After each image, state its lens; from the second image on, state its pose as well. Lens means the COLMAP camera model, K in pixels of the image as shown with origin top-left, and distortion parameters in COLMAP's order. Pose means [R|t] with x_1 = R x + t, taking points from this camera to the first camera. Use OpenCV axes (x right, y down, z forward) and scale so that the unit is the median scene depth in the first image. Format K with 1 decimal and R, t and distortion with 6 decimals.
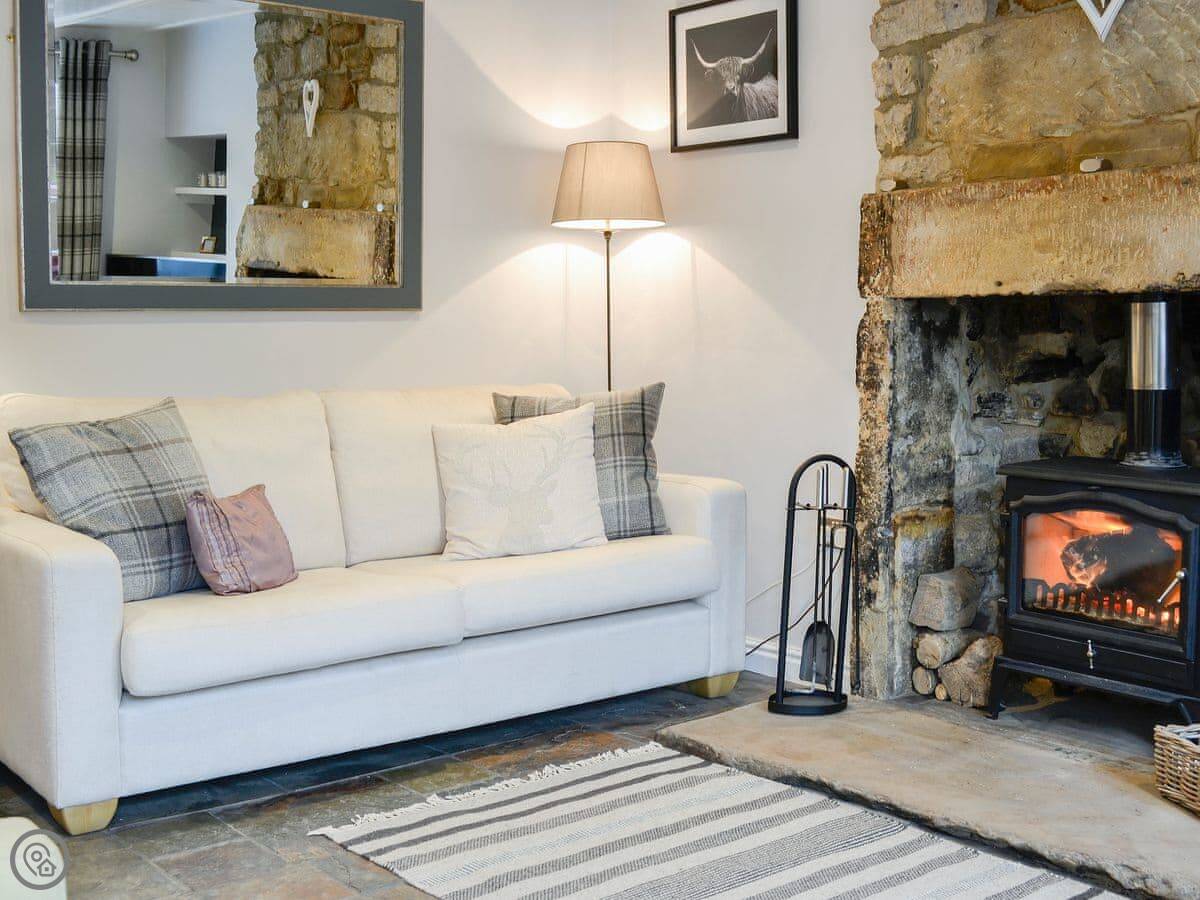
lens RADIAL K [[1505.1, 0, 600.0], [0, 1505.1, 450.0], [0, 0, 1]] dist [-0.014802, -0.089338]
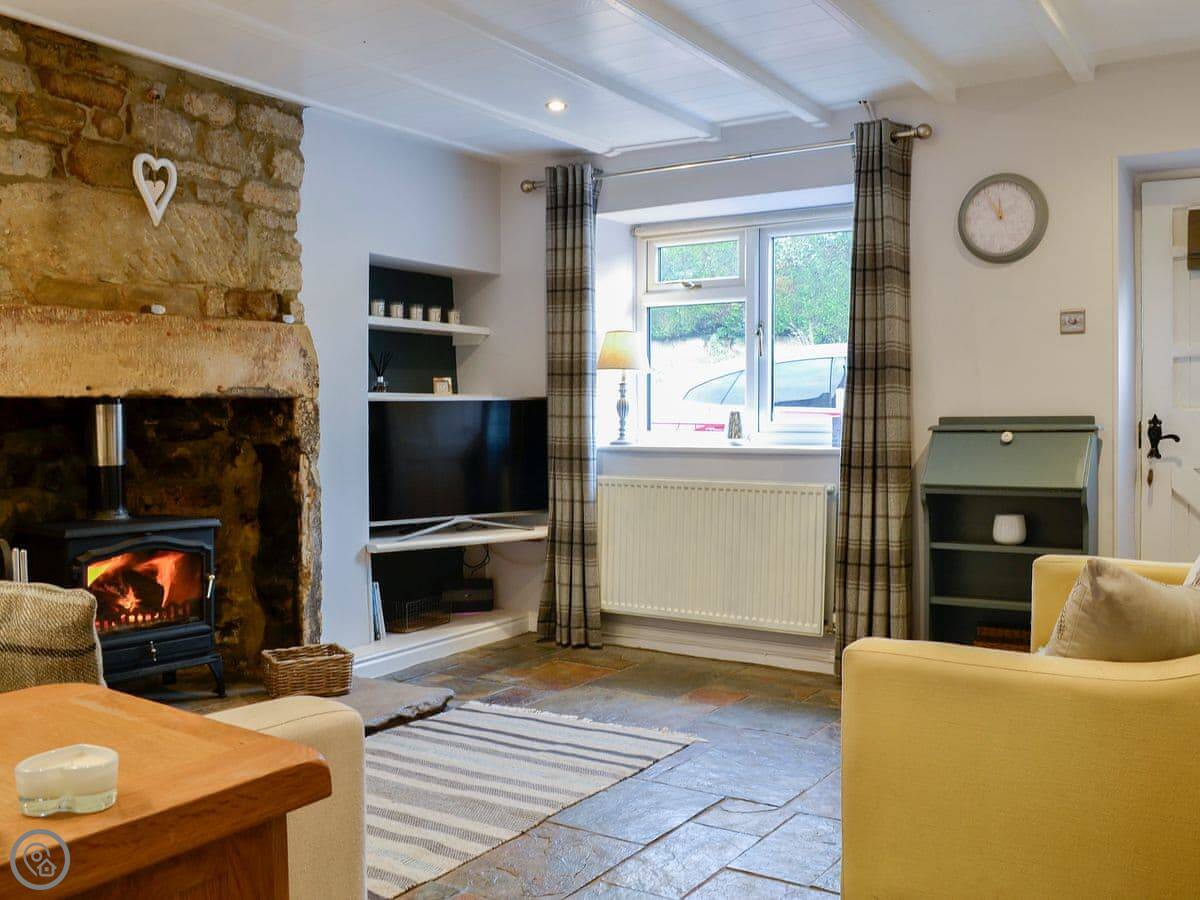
lens RADIAL K [[1129.0, 0, 600.0], [0, 1129.0, 450.0], [0, 0, 1]] dist [-0.003617, -0.000940]
pose [[-0.293821, -0.021952, 0.955608, -0.798901], [0.091890, 0.994457, 0.051098, -0.067297], [-0.951433, 0.102824, -0.290175, 0.873943]]
